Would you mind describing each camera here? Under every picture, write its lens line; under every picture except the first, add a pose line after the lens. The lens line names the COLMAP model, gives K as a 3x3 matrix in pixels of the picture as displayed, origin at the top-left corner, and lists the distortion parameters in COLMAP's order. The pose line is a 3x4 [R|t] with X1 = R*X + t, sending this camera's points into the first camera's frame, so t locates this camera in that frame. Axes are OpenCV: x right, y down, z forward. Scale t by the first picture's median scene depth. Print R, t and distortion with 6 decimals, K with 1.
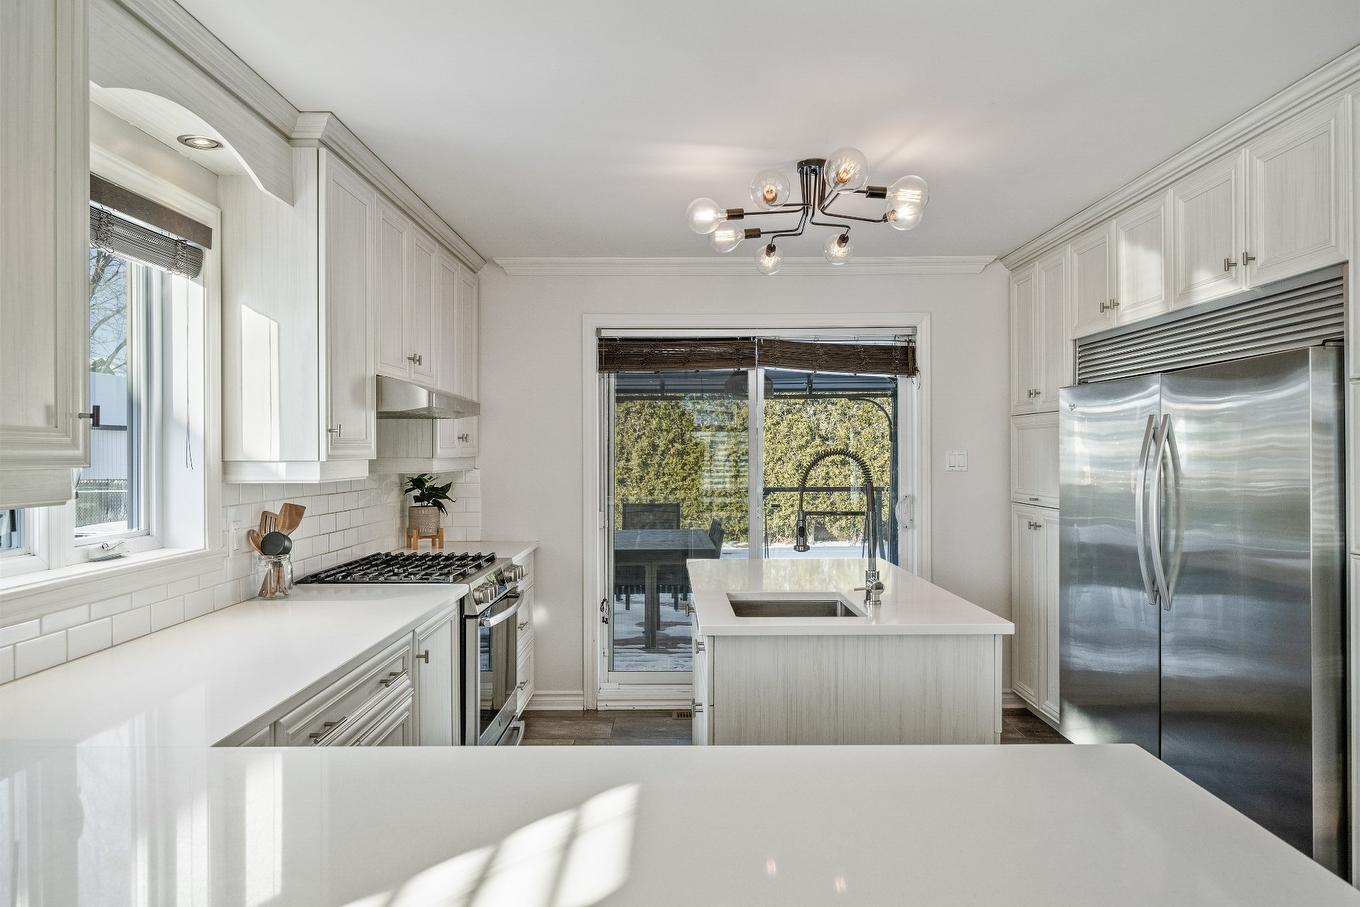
lens RADIAL K [[841.9, 0, 680.0], [0, 841.9, 453.5], [0, 0, 1]] dist [-0.007234, -0.000600]
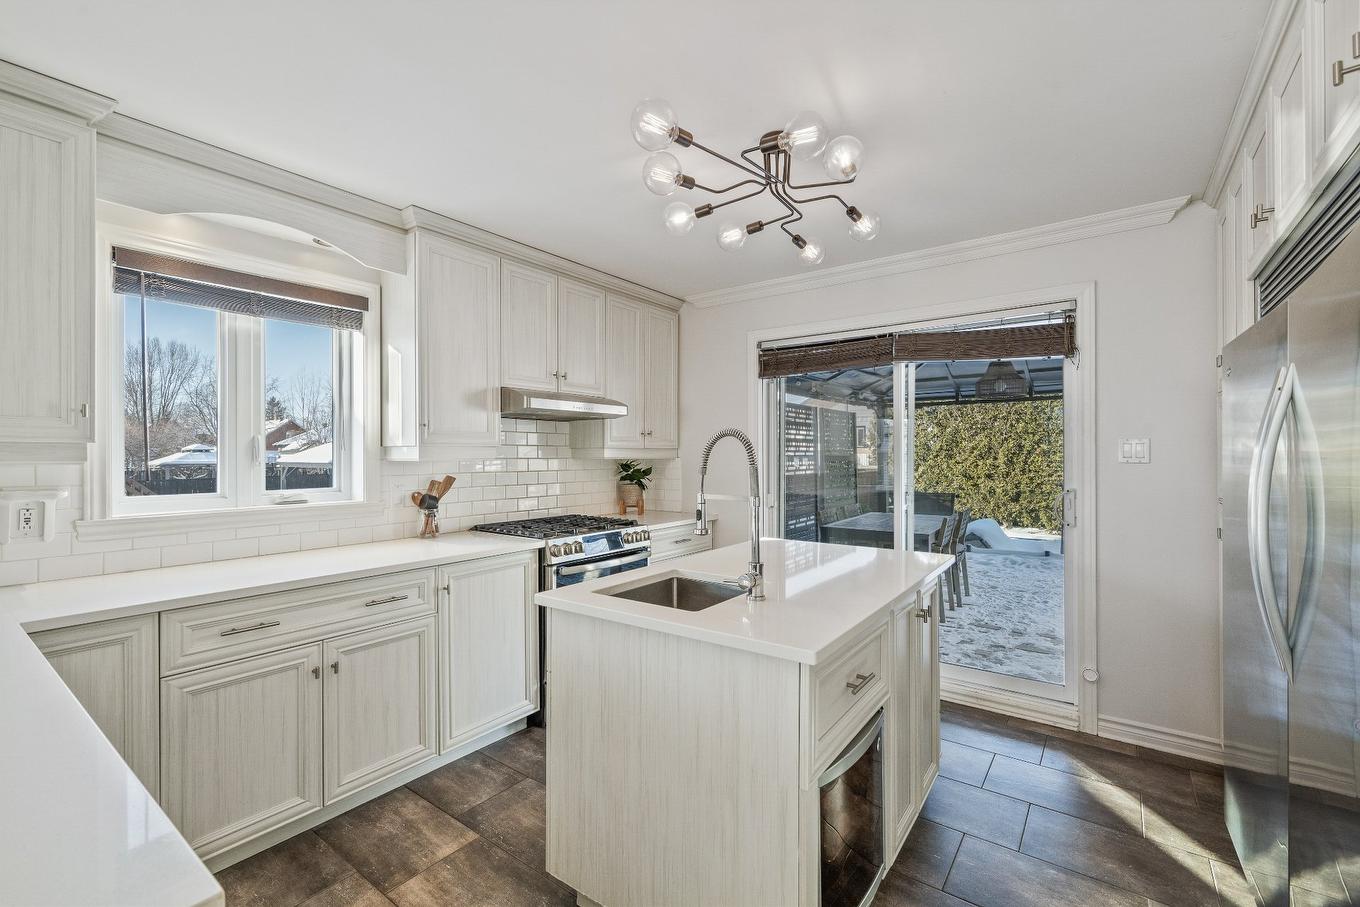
lens RADIAL K [[583.5, 0, 680.0], [0, 583.5, 453.5], [0, 0, 1]] dist [0.001865, 0.000164]
pose [[0.805515, -0.000066, -0.592575, 0.309990], [-0.001455, 0.999997, -0.002090, 0.013414], [0.592573, 0.002546, 0.805512, 0.258936]]
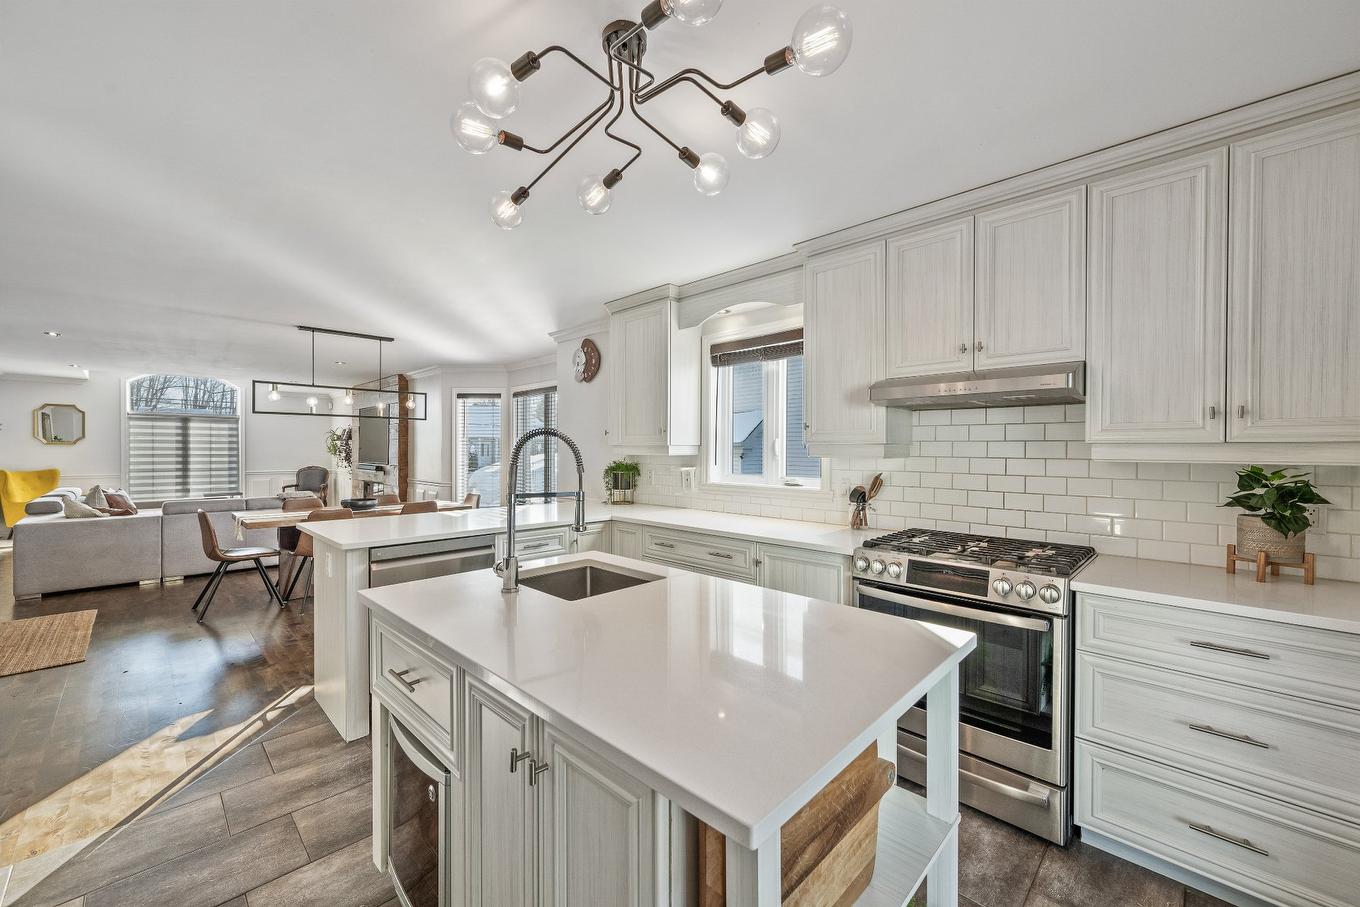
lens RADIAL K [[533.3, 0, 683.0], [0, 533.3, 451.9], [0, 0, 1]] dist [0.000172, 0.000053]
pose [[-0.693942, 0.004136, -0.720019, 0.305052], [-0.003310, 0.999955, 0.008935, 0.008599], [0.720023, 0.008584, -0.693897, 0.901197]]
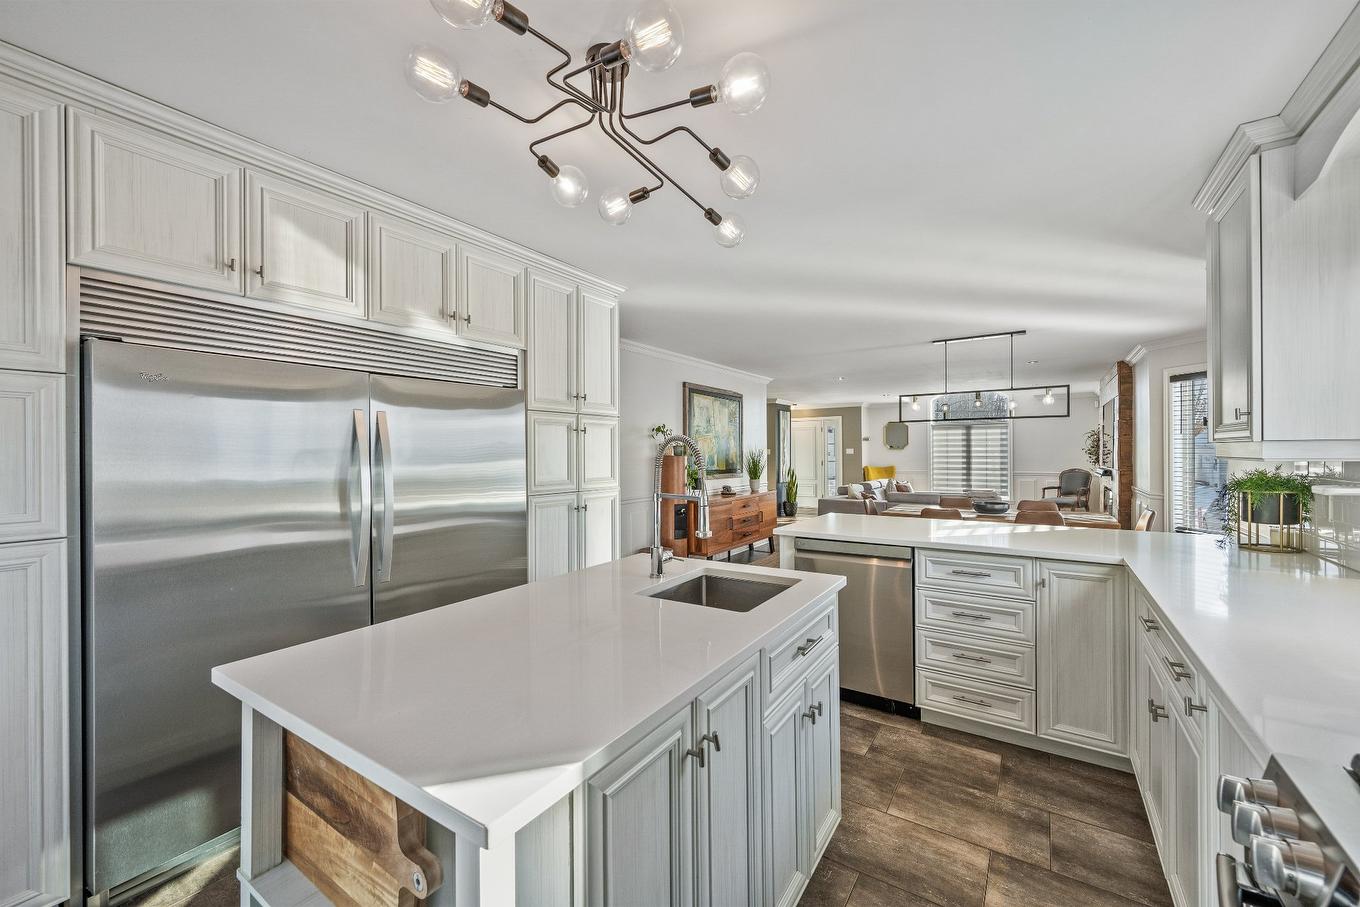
lens RADIAL K [[533.3, 0, 683.0], [0, 533.3, 451.9], [0, 0, 1]] dist [0.000172, 0.000053]
pose [[-0.835197, 0.009570, 0.549867, -0.106471], [0.011106, 0.999938, -0.000534, 0.009500], [-0.549838, 0.005661, -0.835252, 0.906280]]
